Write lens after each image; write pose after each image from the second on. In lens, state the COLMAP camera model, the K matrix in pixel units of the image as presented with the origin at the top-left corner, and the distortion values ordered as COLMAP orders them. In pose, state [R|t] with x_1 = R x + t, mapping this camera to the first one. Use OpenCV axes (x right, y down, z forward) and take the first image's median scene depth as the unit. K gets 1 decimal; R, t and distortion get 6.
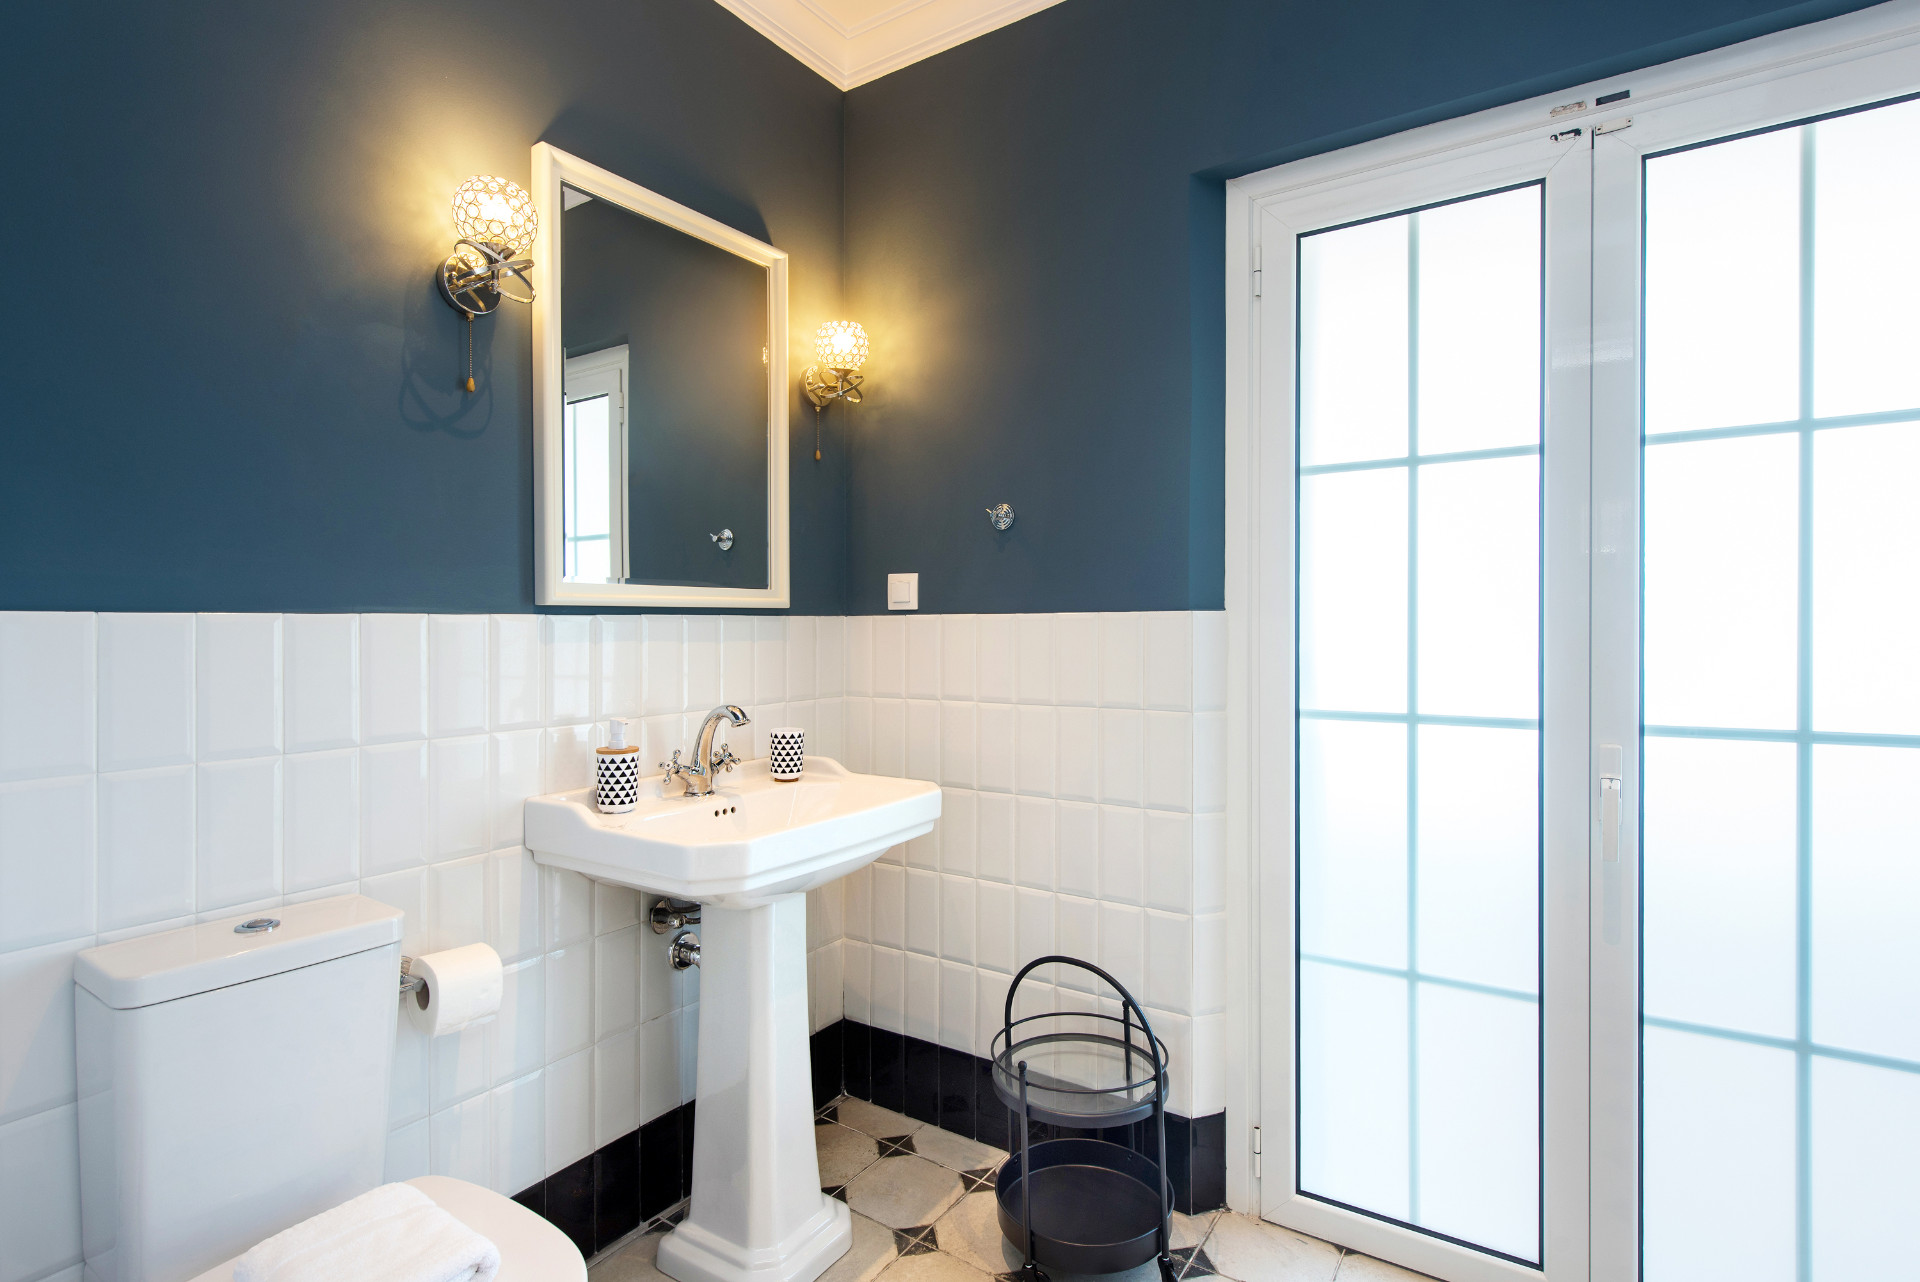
lens RADIAL K [[948.2, 0, 961.5], [0, 948.2, 634.0], [0, 0, 1]] dist [0.003550, 0.000338]
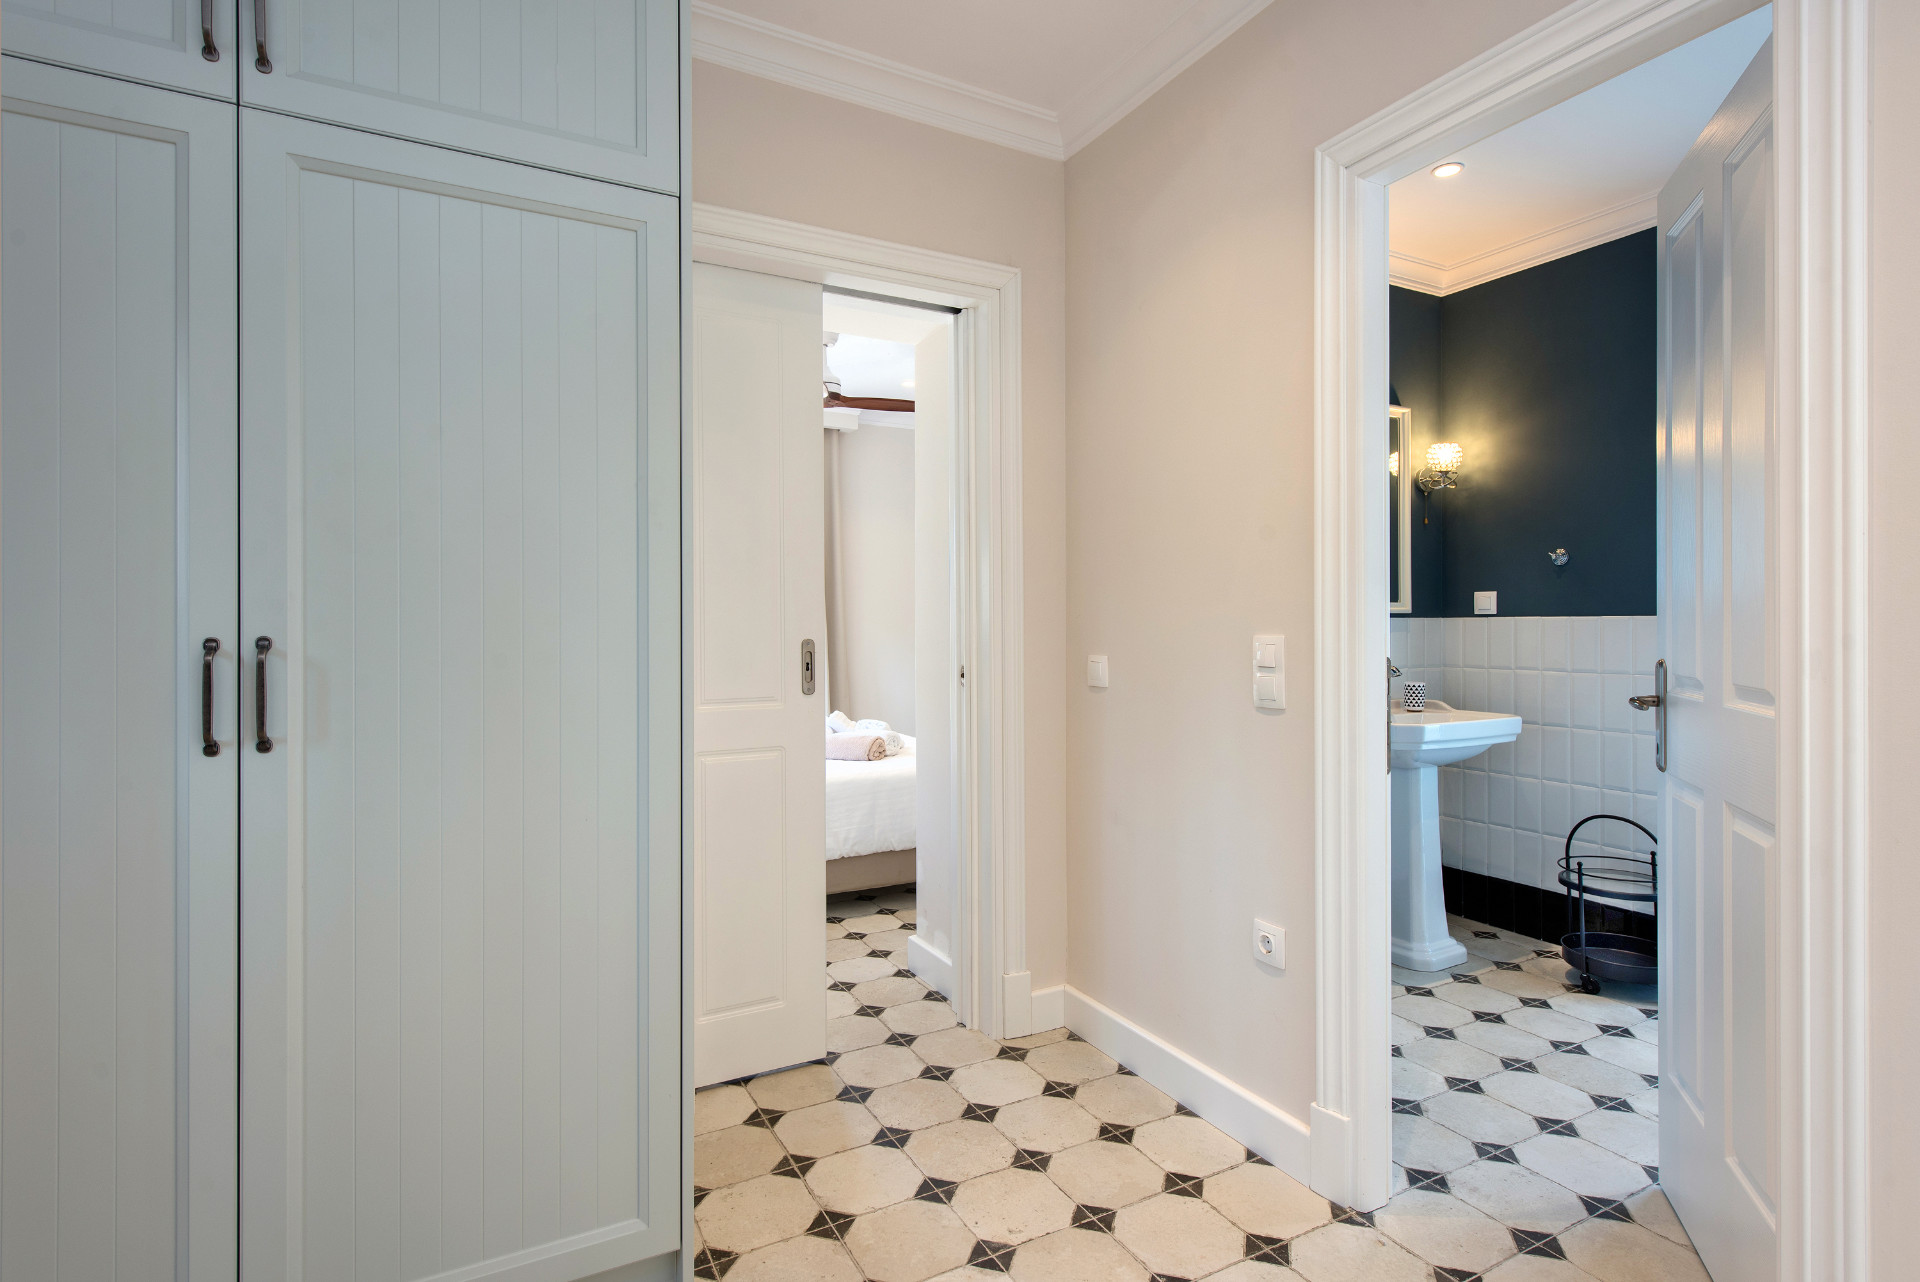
lens RADIAL K [[948.2, 0, 939.5], [0, 948.2, 609.8], [0, 0, 1]] dist [0.003550, 0.000338]
pose [[0.874027, -0.003181, -0.485867, -0.095267], [-0.006520, 0.999812, -0.018275, 0.003569], [0.485833, 0.019141, 0.873842, -0.935584]]
